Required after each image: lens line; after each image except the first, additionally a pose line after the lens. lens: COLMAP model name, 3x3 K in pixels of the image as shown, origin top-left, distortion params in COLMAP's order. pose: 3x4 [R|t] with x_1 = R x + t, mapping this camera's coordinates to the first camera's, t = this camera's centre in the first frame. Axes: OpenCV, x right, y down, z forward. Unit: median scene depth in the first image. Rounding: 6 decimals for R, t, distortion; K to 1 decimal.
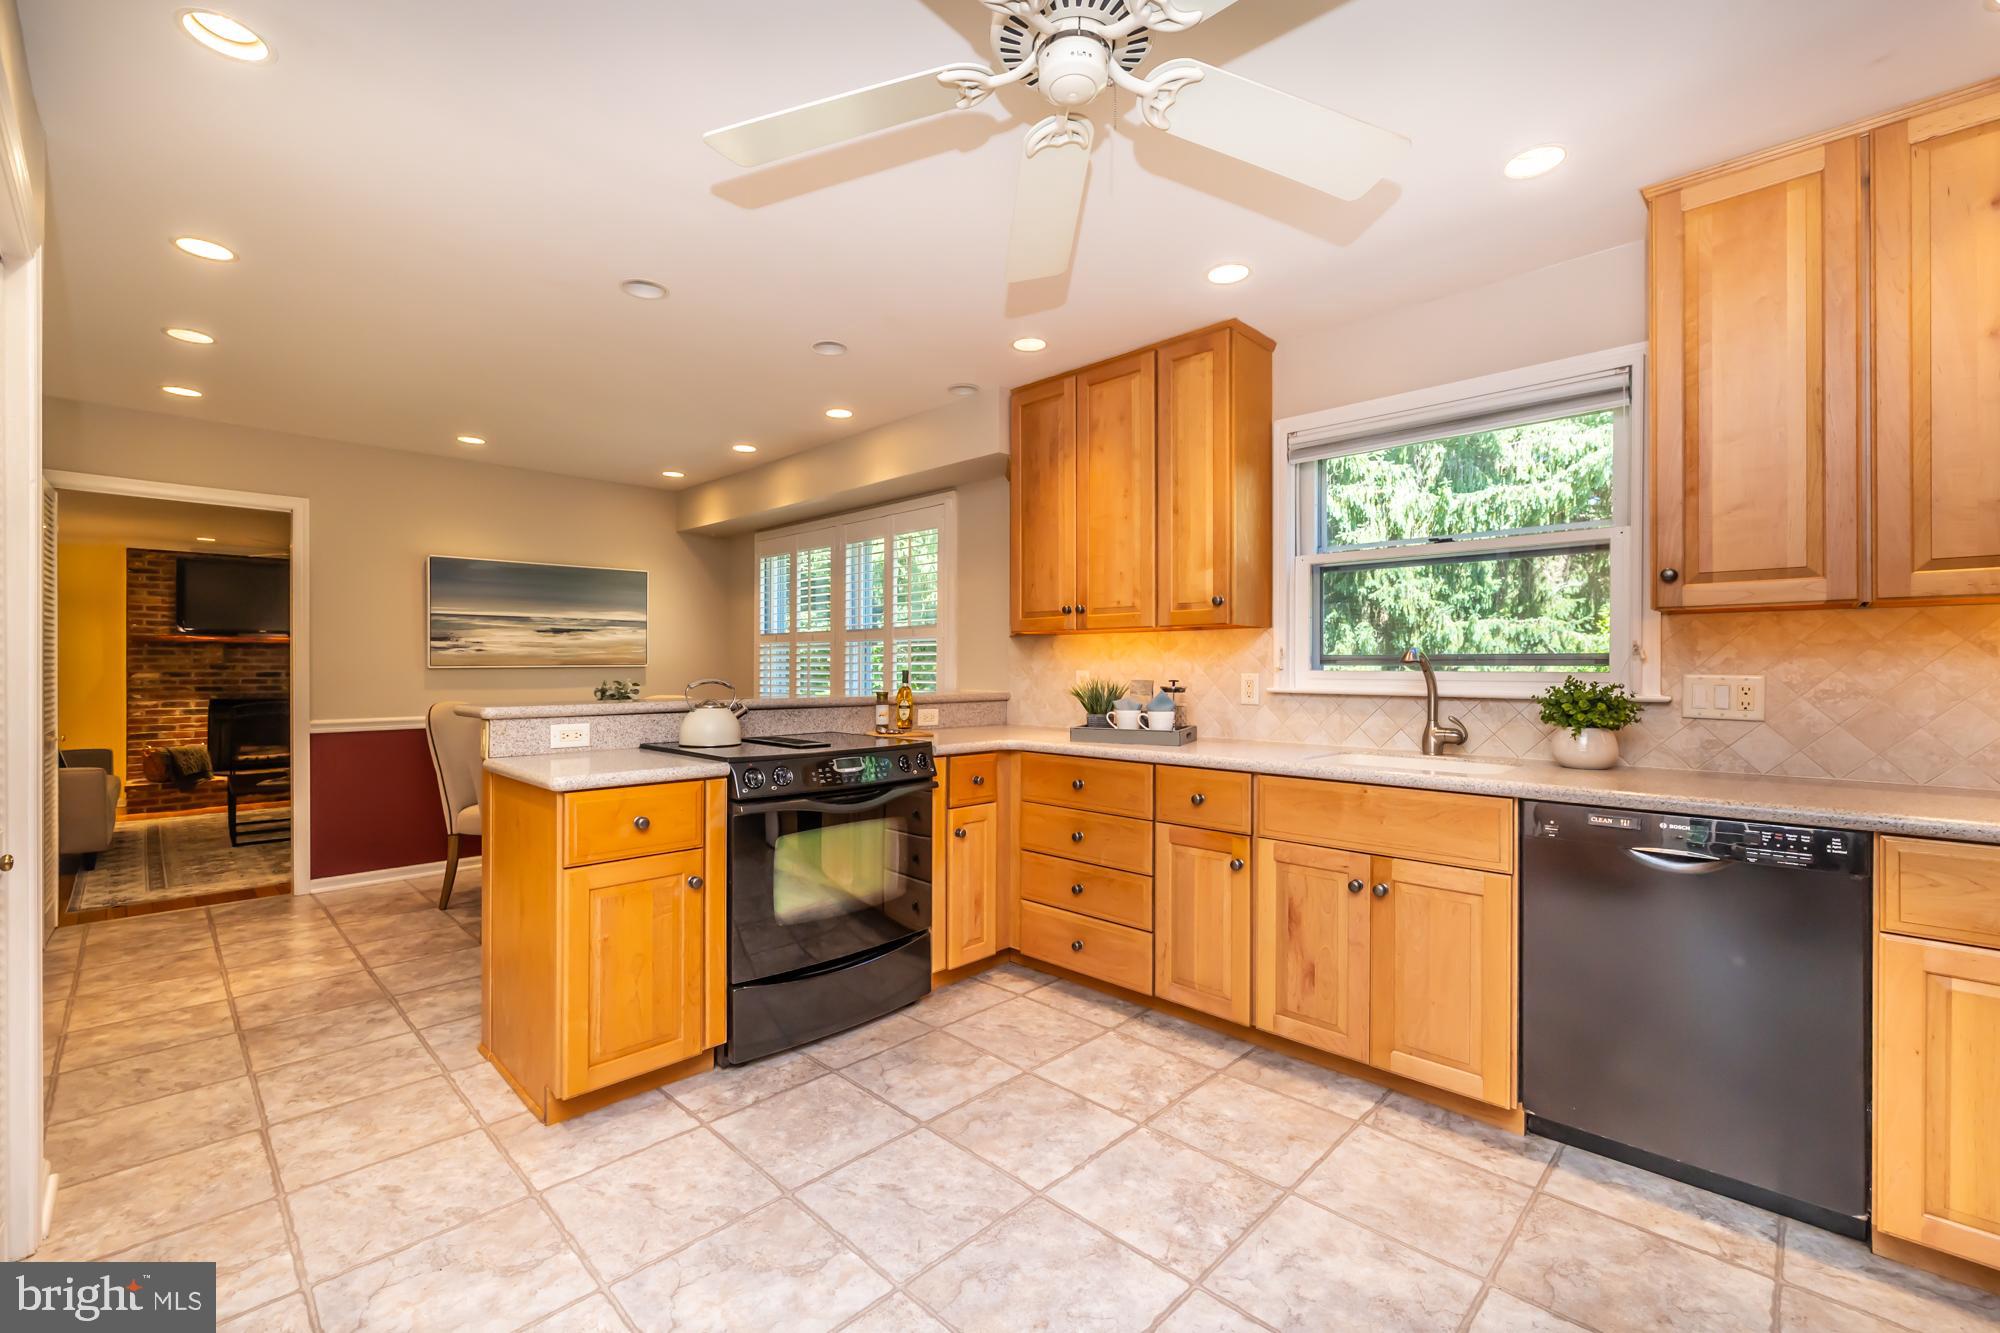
lens RADIAL K [[859.9, 0, 990.7], [0, 859.9, 659.6], [0, 0, 1]] dist [0.002982, -0.001193]
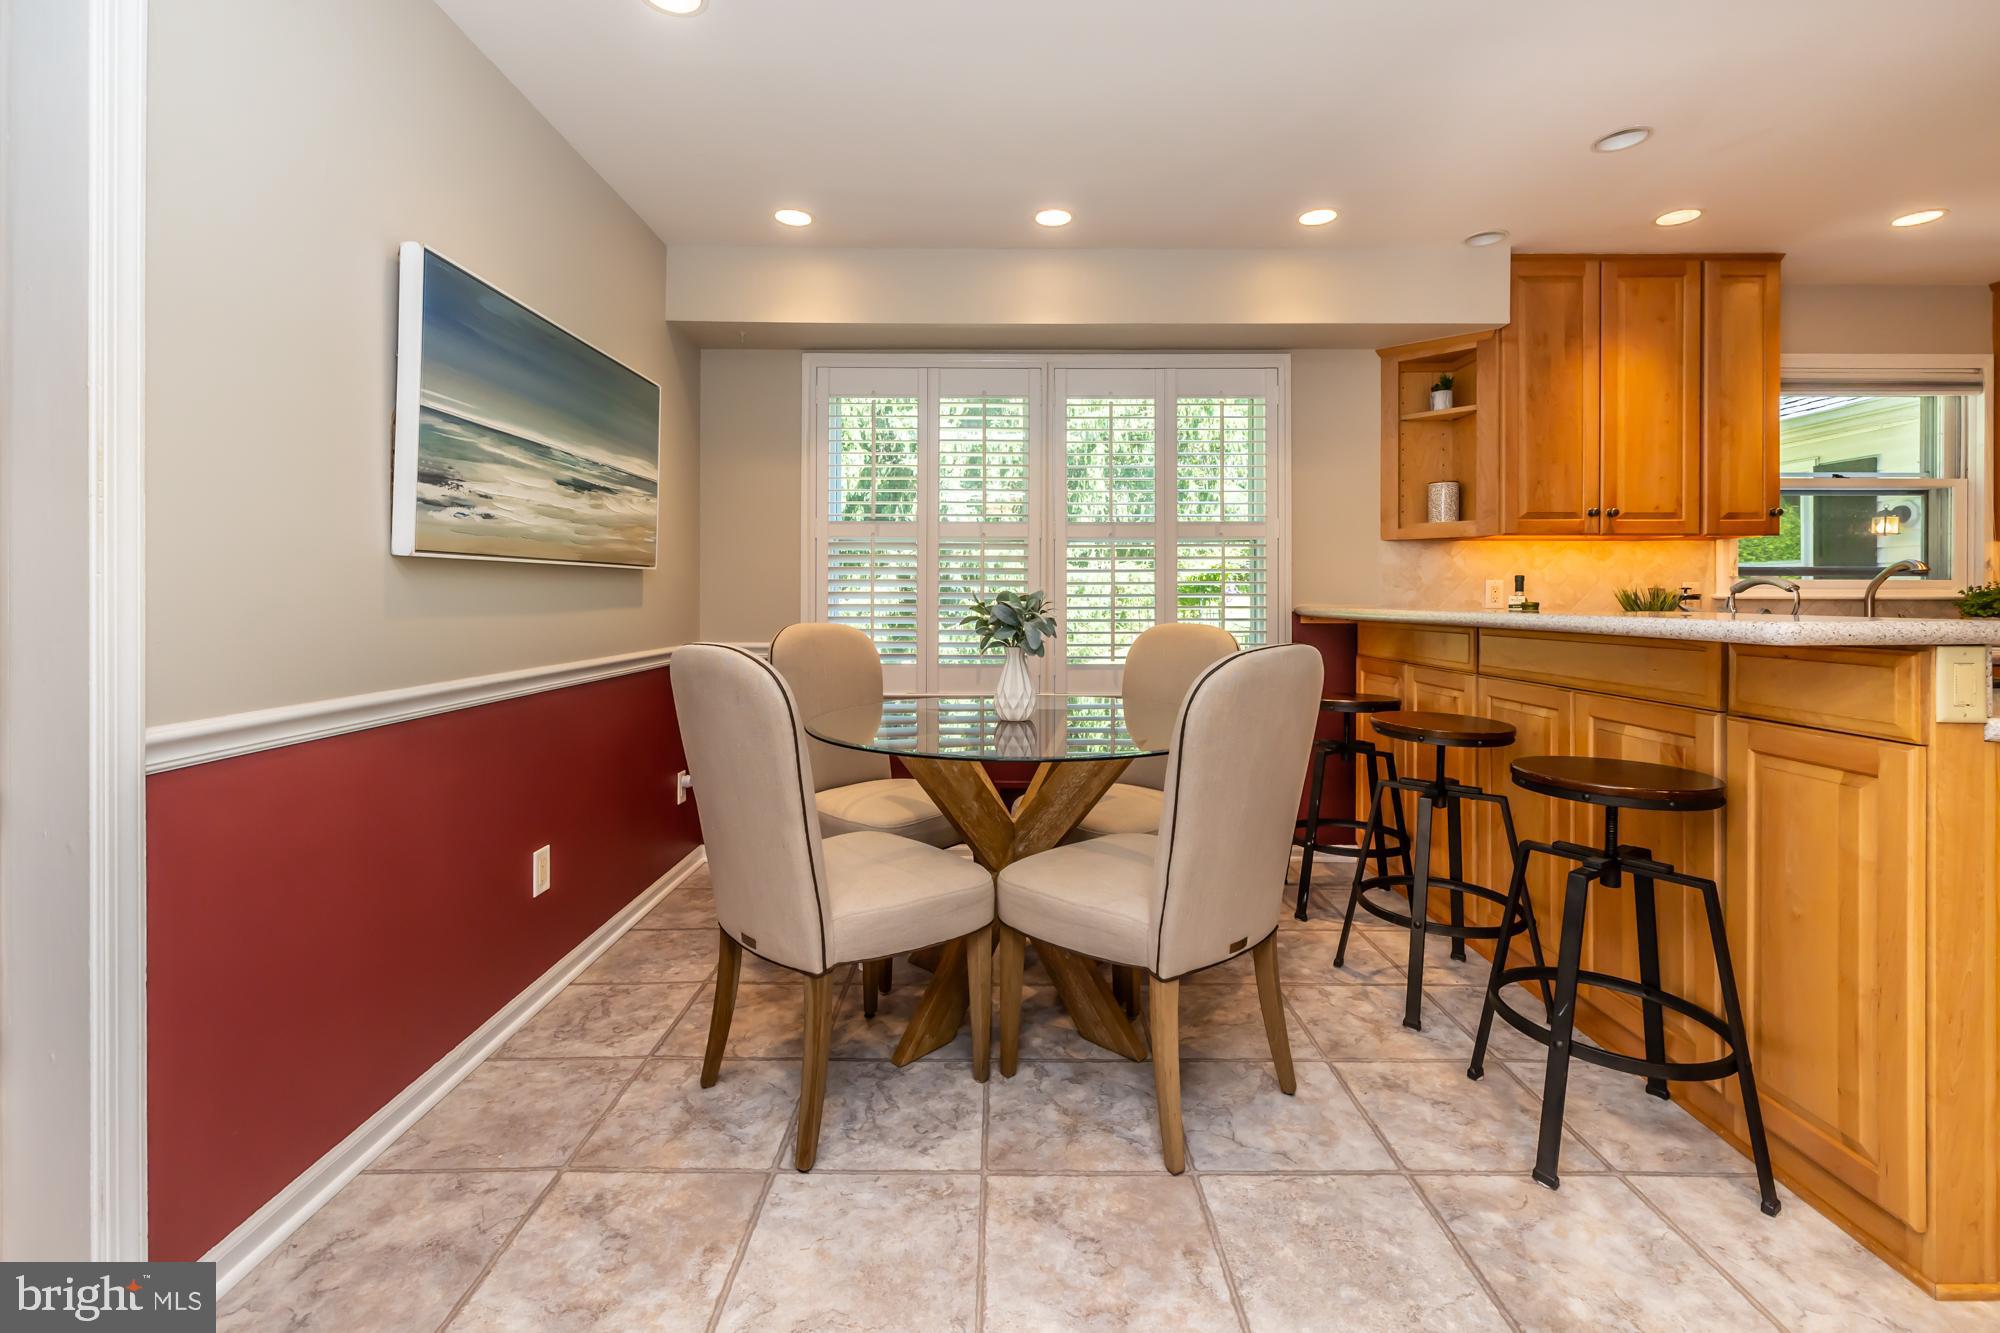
lens RADIAL K [[859.9, 0, 1036.6], [0, 859.9, 598.3], [0, 0, 1]] dist [0.002982, -0.001193]
pose [[0.706977, -0.003557, 0.707228, -1.171523], [-0.007468, 0.999894, 0.012494, 0.032736], [-0.707197, -0.014114, 0.706875, 0.907481]]
